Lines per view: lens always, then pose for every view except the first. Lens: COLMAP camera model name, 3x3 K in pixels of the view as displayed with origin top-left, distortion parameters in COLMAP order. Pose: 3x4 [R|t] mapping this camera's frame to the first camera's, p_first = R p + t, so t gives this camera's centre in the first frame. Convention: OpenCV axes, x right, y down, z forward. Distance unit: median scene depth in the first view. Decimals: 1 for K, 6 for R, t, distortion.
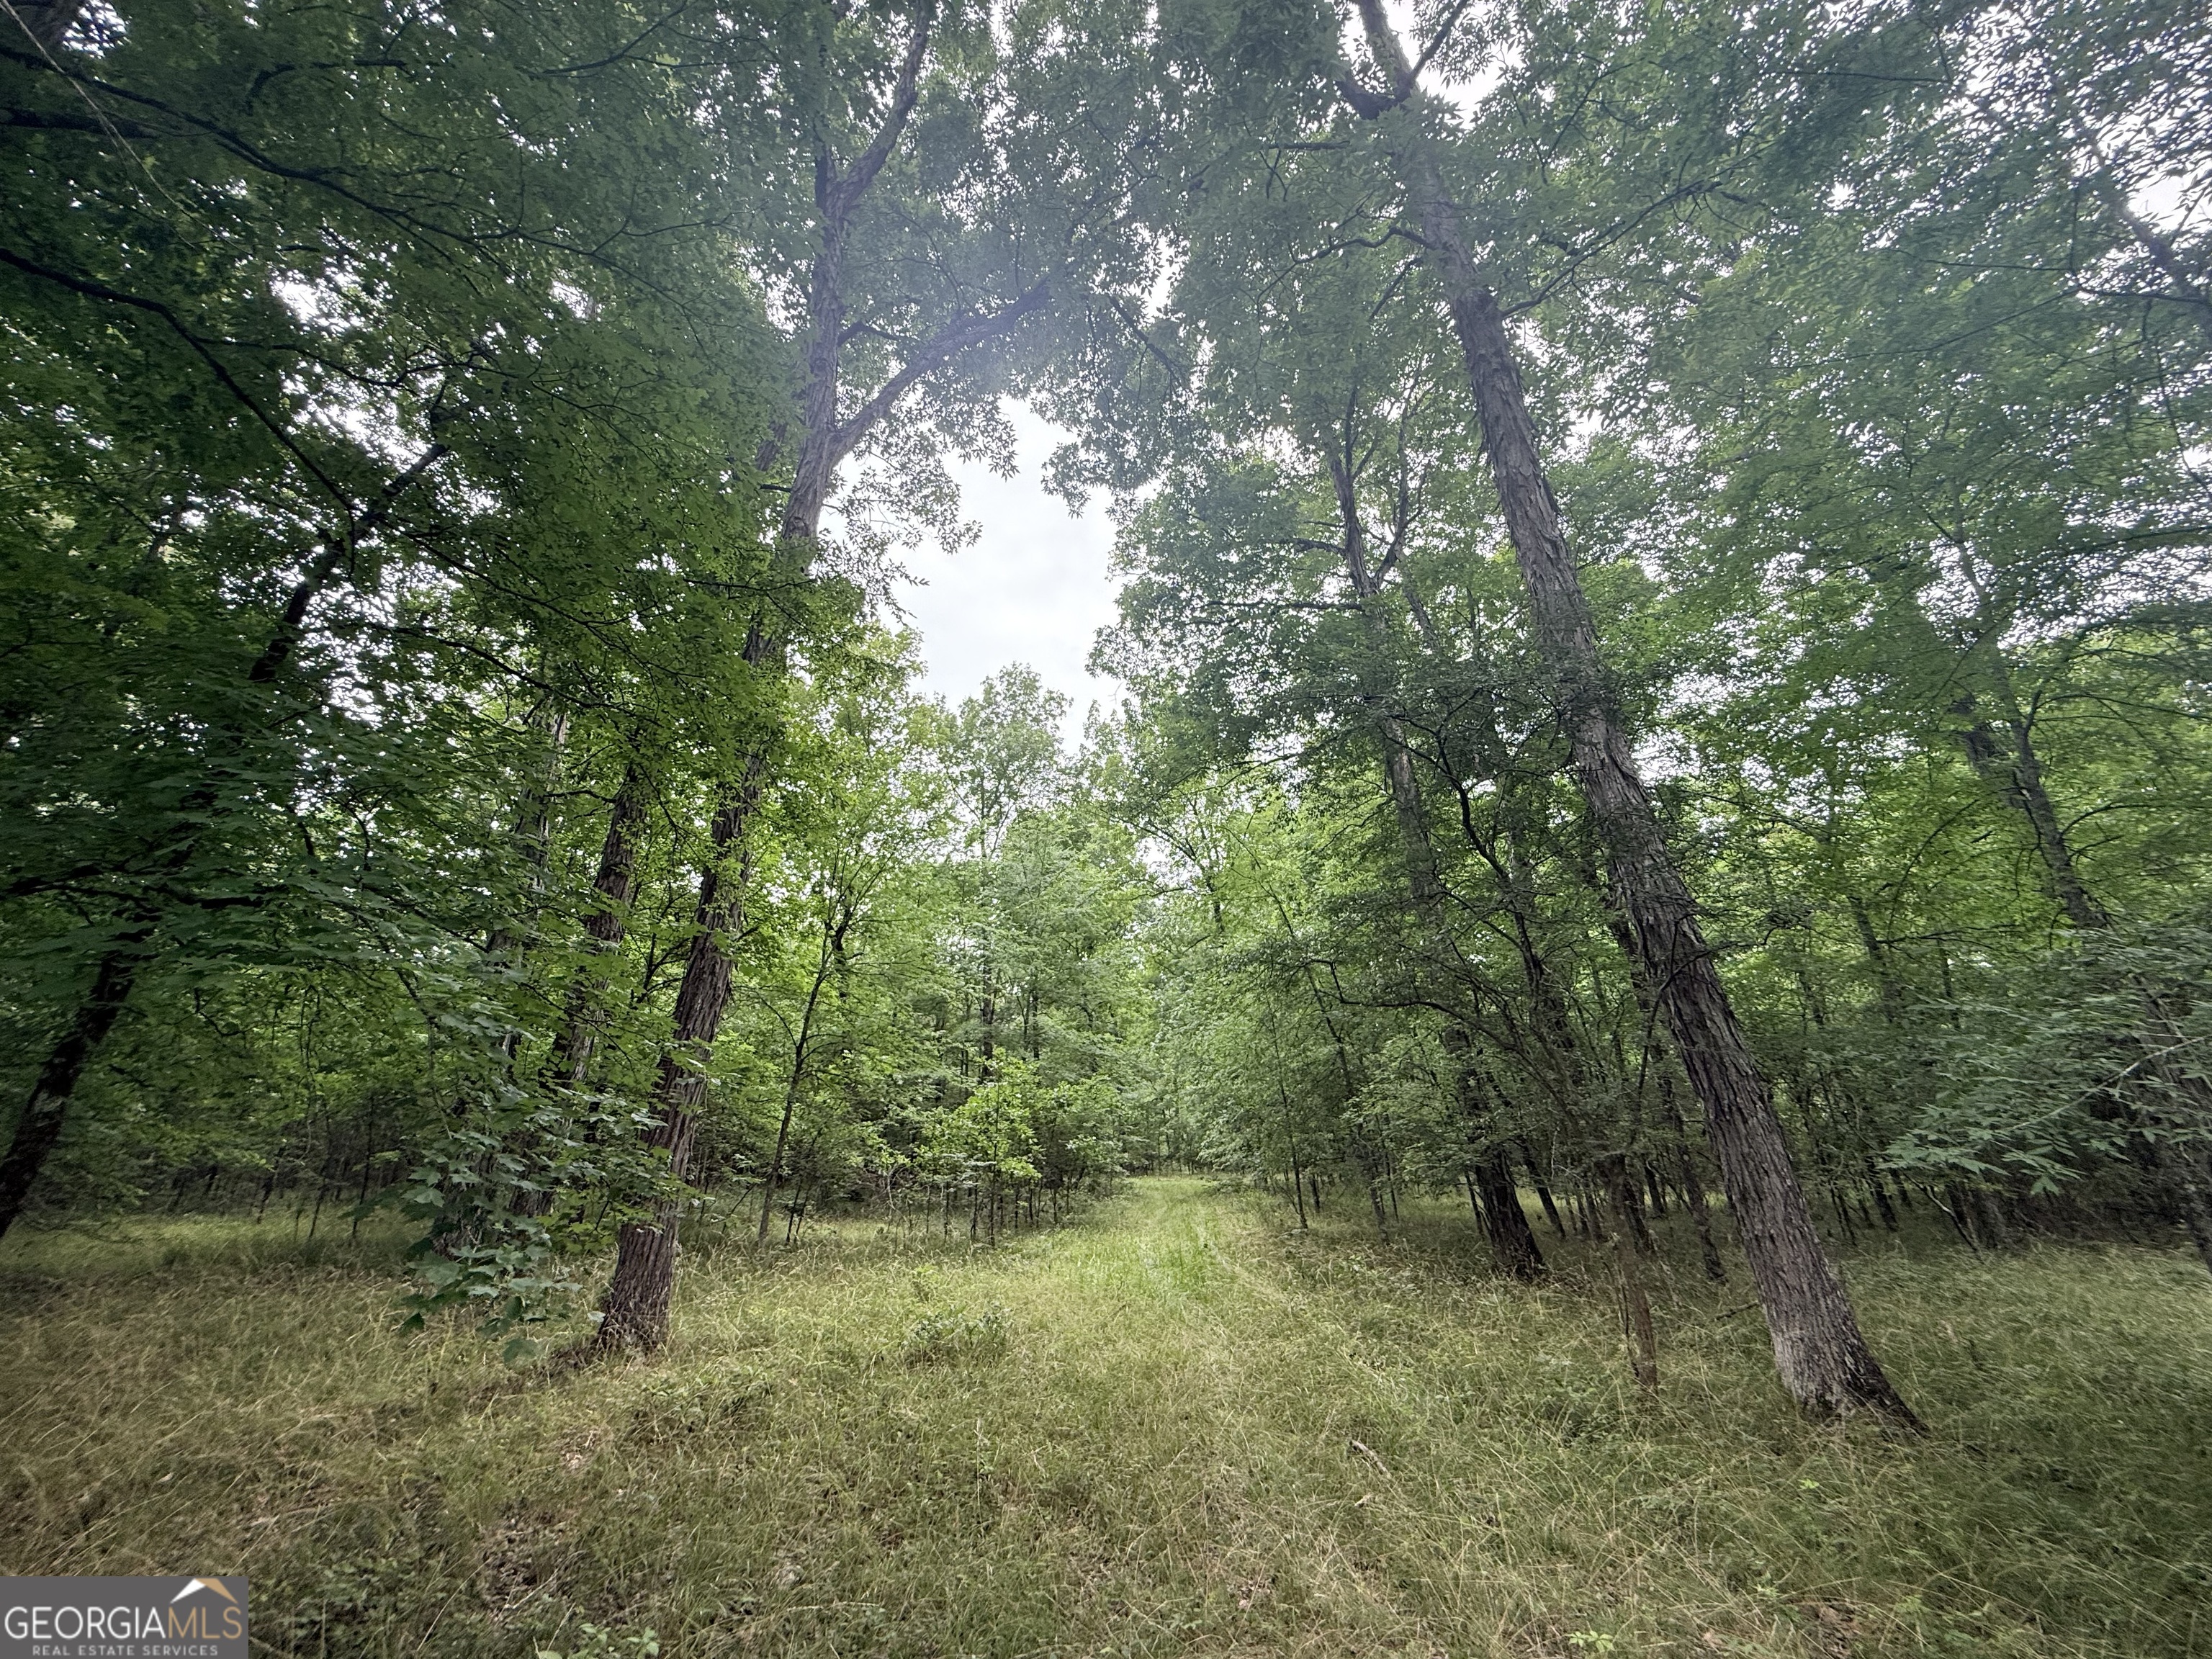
lens RADIAL K [[876.6, 0, 1098.9], [0, 876.6, 828.2], [0, 0, 1]] dist [-0.002552, 0.000554]
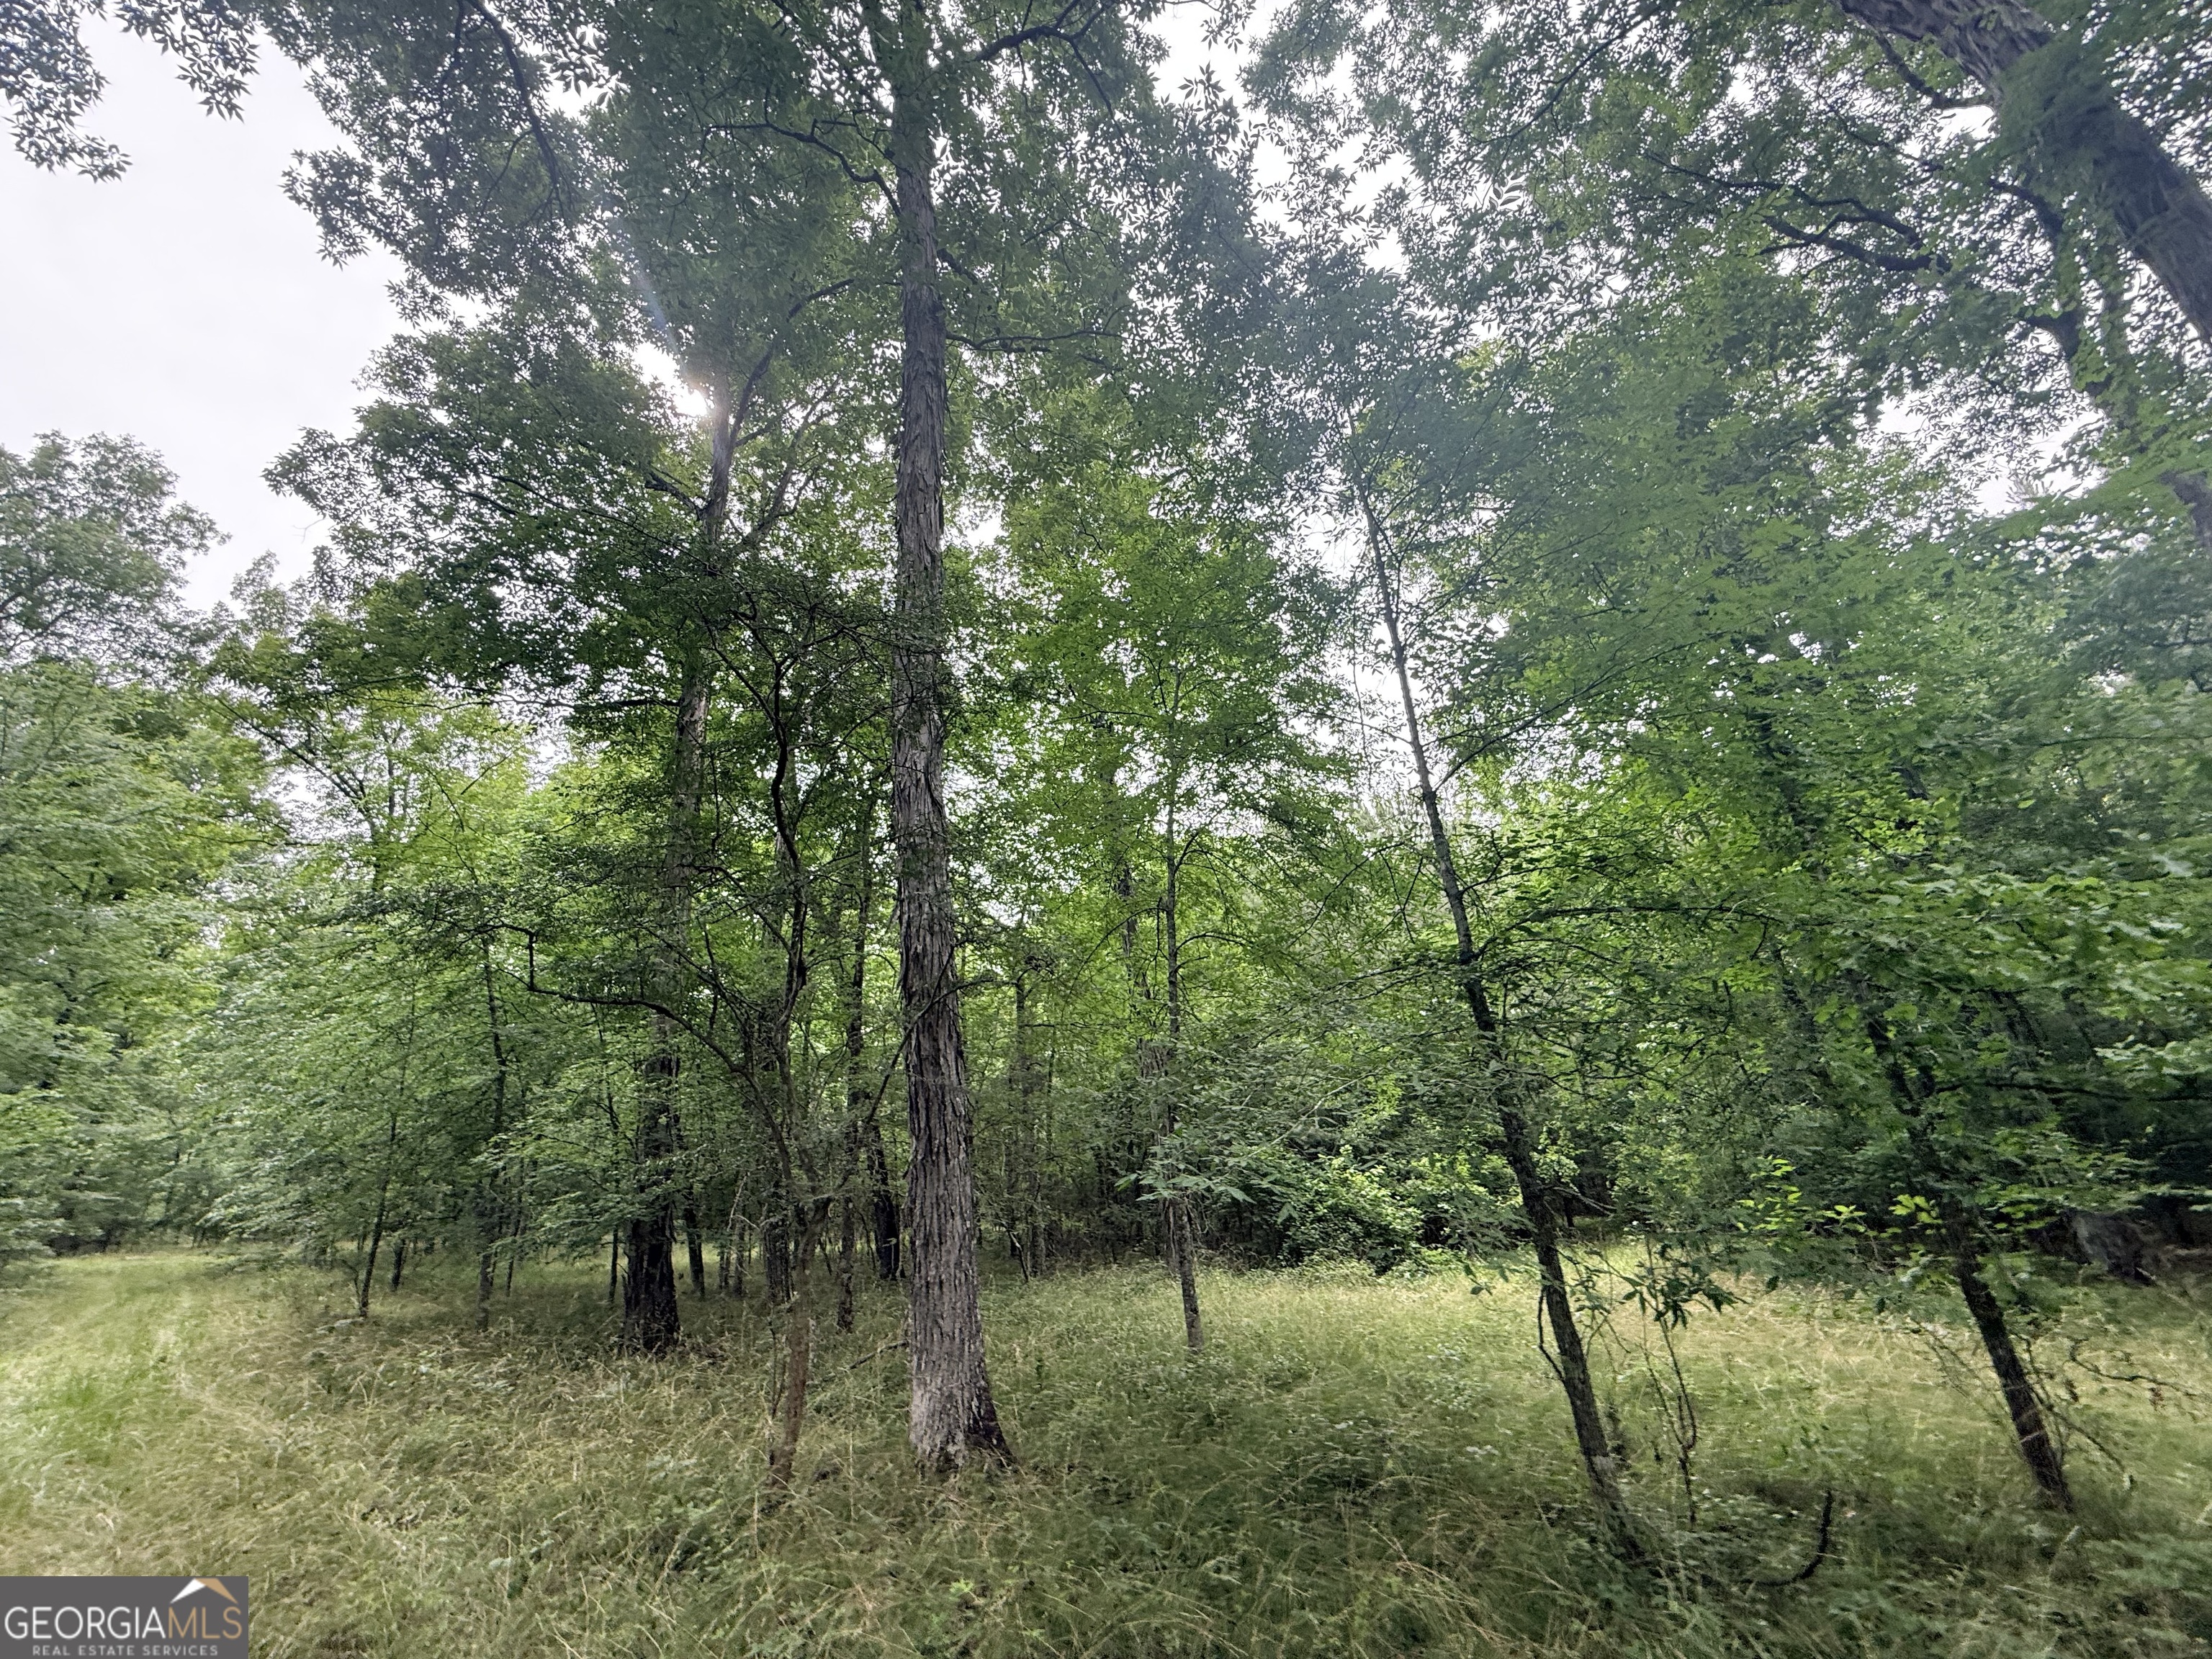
lens RADIAL K [[876.6, 0, 1098.9], [0, 876.6, 828.2], [0, 0, 1]] dist [-0.002552, 0.000554]
pose [[0.662916, 0.279305, 0.694645, 0.019129], [-0.241262, 0.958009, -0.154958, 0.026639], [-0.708757, -0.064867, 0.702465, 0.065155]]
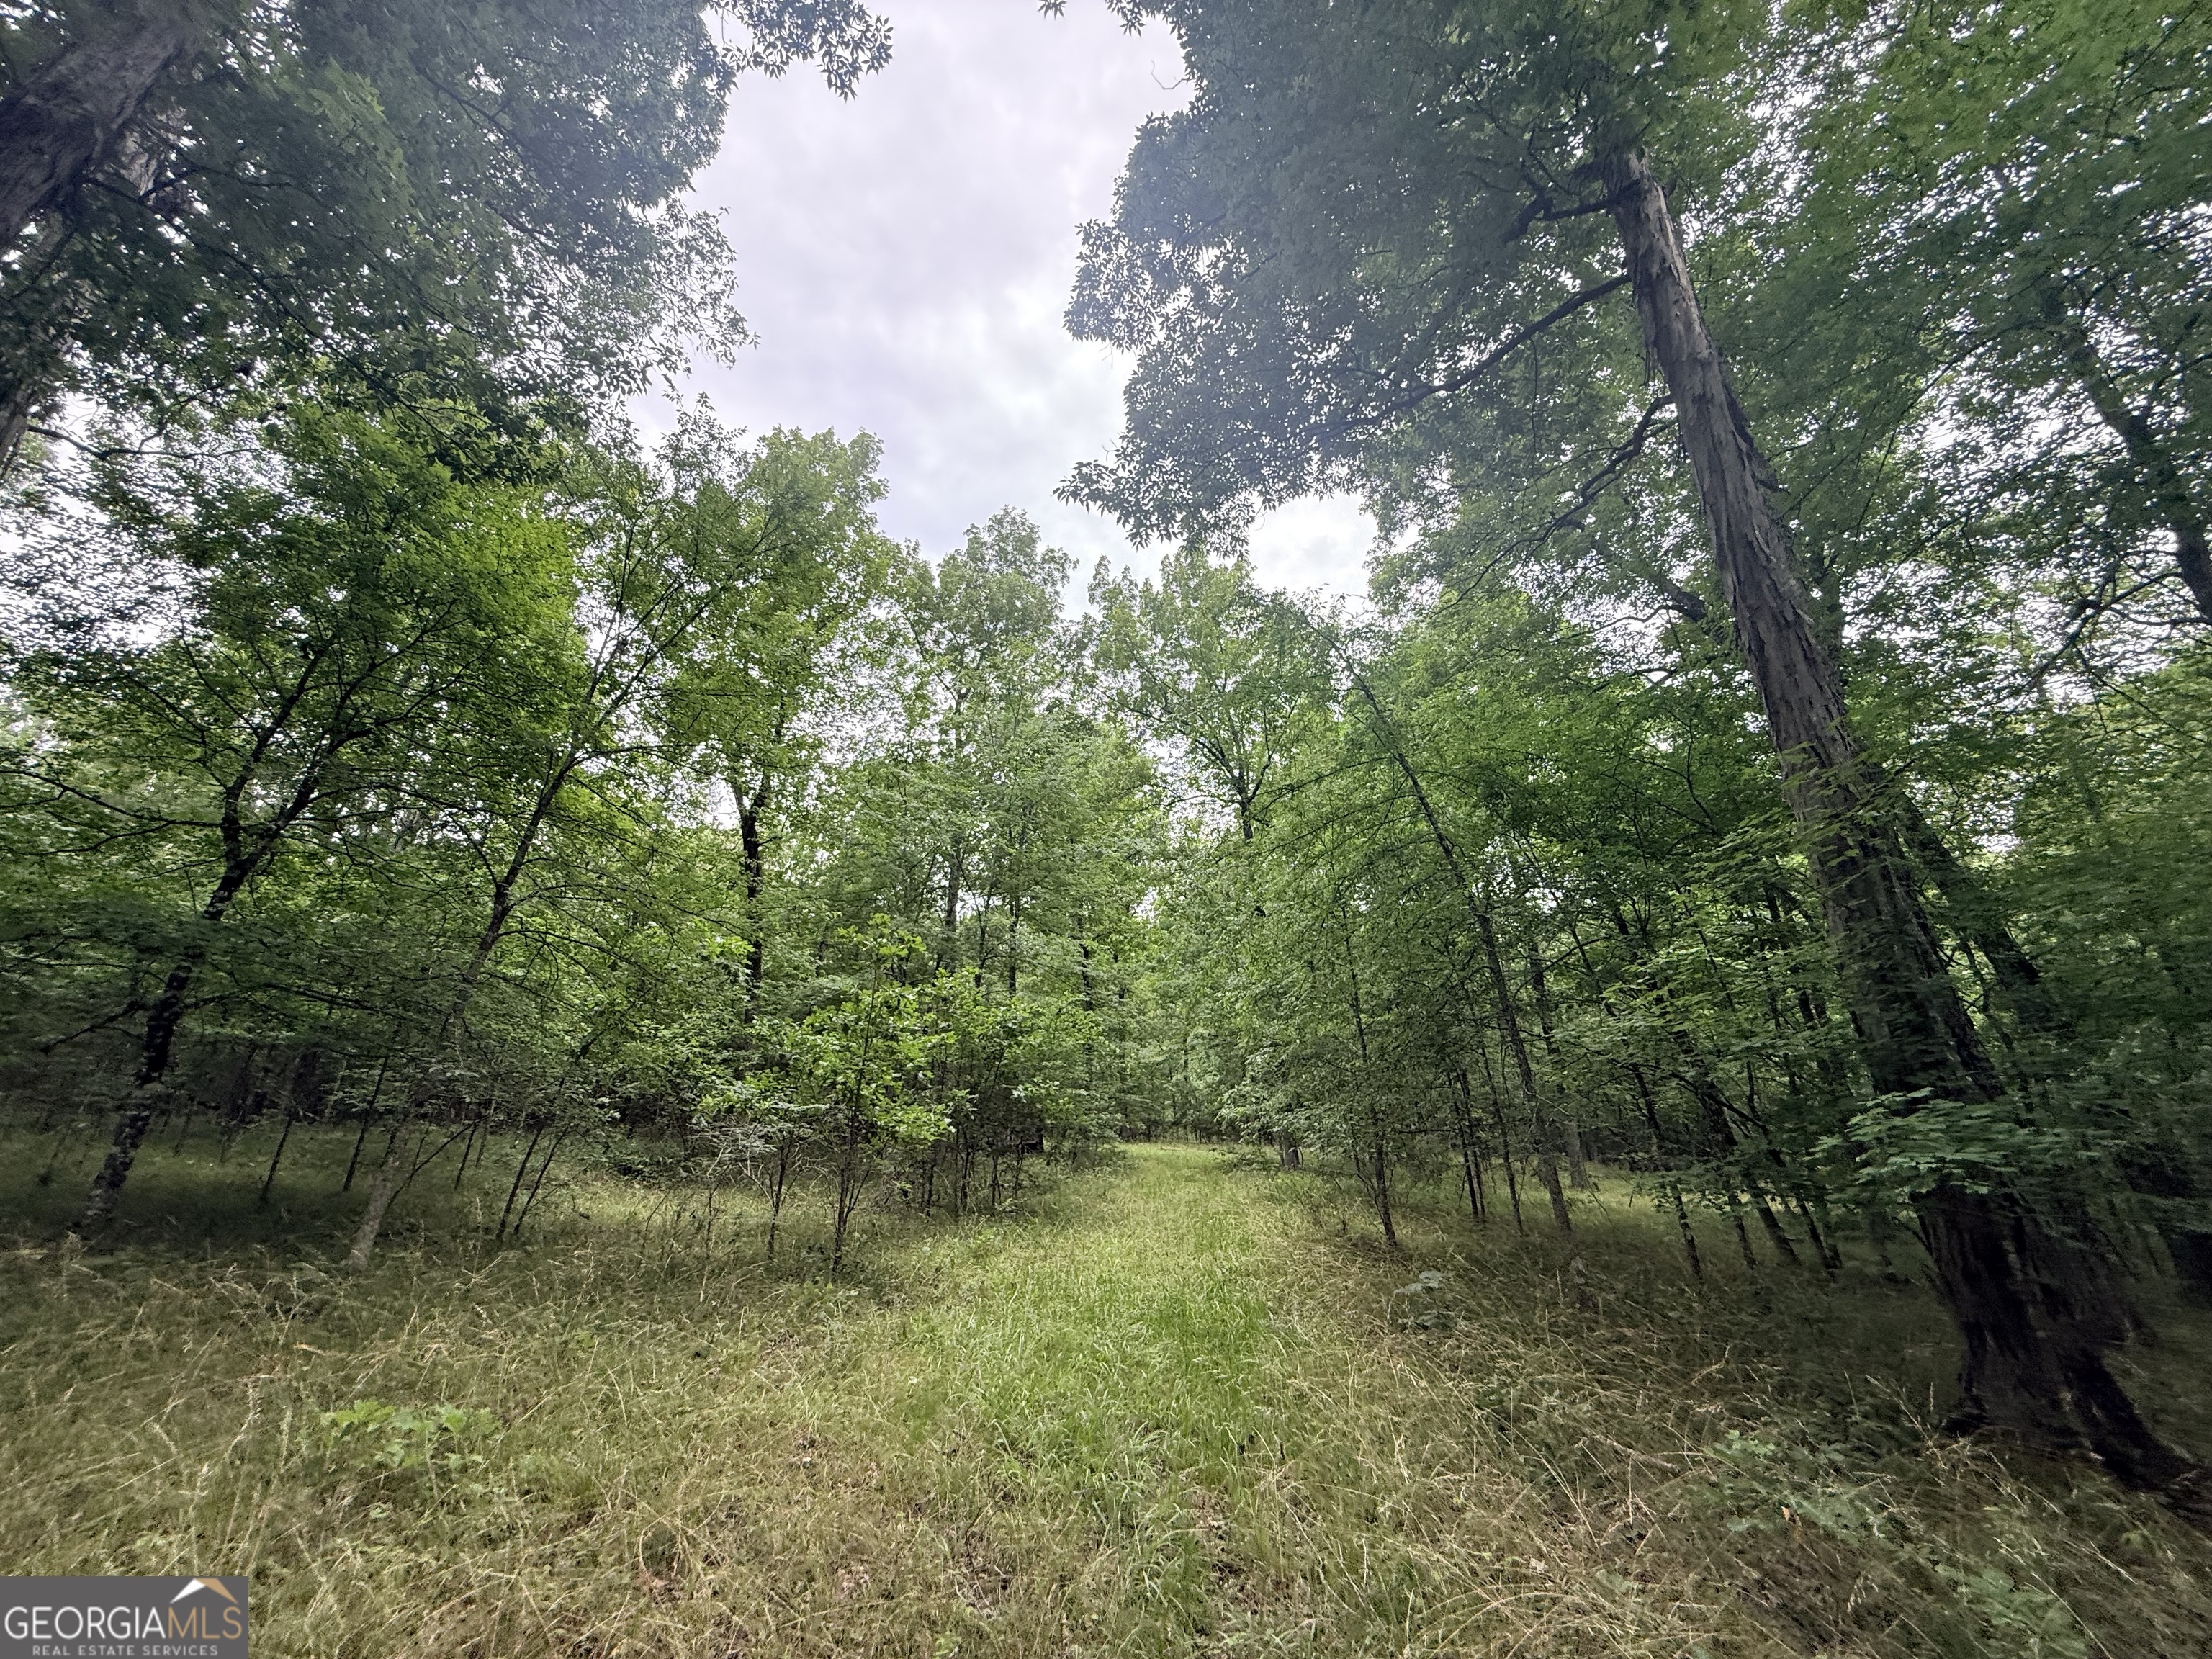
lens RADIAL K [[873.3, 0, 1101.0], [0, 873.3, 829.7], [0, 0, 1]] dist [-0.002660, -0.000075]
pose [[0.999094, 0.038311, -0.018526, 0.034988], [-0.037613, 0.998619, 0.036666, 0.153798], [0.019905, -0.035936, 0.999156, 0.393258]]
